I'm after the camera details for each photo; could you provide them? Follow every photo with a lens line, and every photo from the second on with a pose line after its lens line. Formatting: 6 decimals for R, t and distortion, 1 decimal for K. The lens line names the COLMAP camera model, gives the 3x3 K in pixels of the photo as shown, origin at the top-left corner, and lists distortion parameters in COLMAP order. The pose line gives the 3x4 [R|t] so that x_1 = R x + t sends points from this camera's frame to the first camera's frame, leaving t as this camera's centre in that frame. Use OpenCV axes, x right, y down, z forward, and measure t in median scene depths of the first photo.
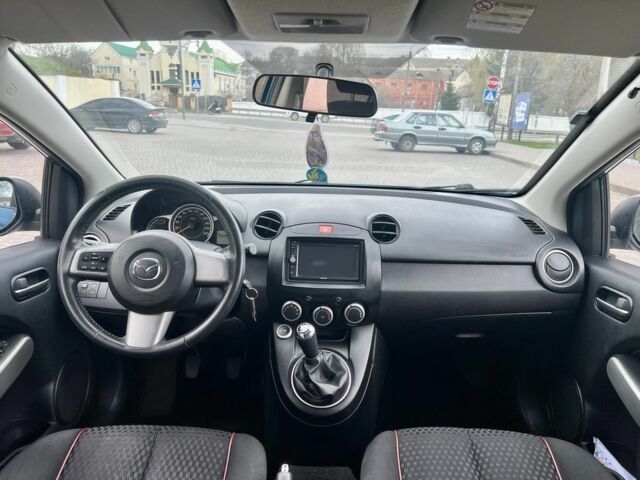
lens RADIAL K [[490.9, 0, 320.0], [0, 490.9, 240.0], [0, 0, 1]] dist [-0.009521, -0.005430]
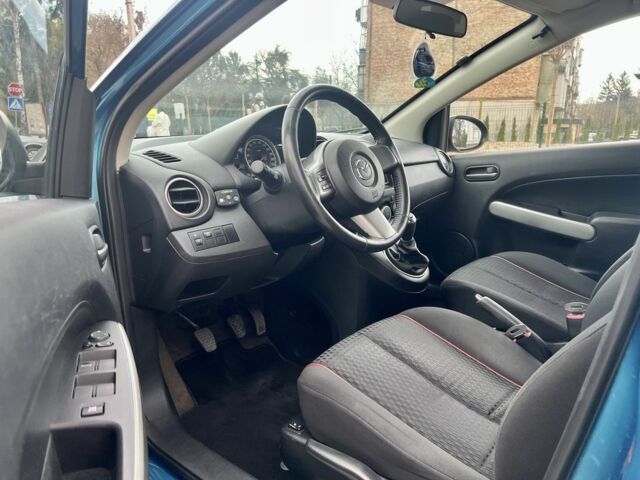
lens RADIAL K [[488.2, 0, 320.0], [0, 488.2, 240.0], [0, 0, 1]] dist [0.010781, 0.001435]
pose [[0.628331, -0.199029, 0.752056, -0.055677], [0.215537, 0.973413, 0.077533, 0.005166], [-0.747492, 0.113379, 0.654523, 0.016959]]
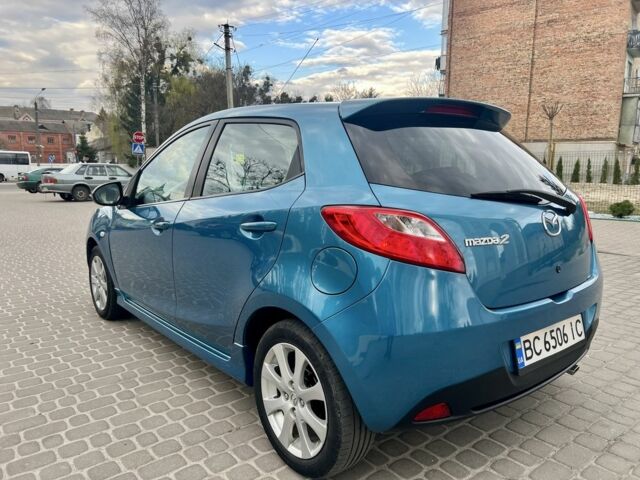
lens RADIAL K [[490.9, 0, 320.0], [0, 490.9, 240.0], [0, 0, 1]] dist [-0.009521, -0.005430]
pose [[0.764994, -0.120706, 0.632625, -0.099910], [0.184511, 0.982181, -0.035715, 0.032987], [-0.617041, 0.144049, 0.773634, -0.113806]]
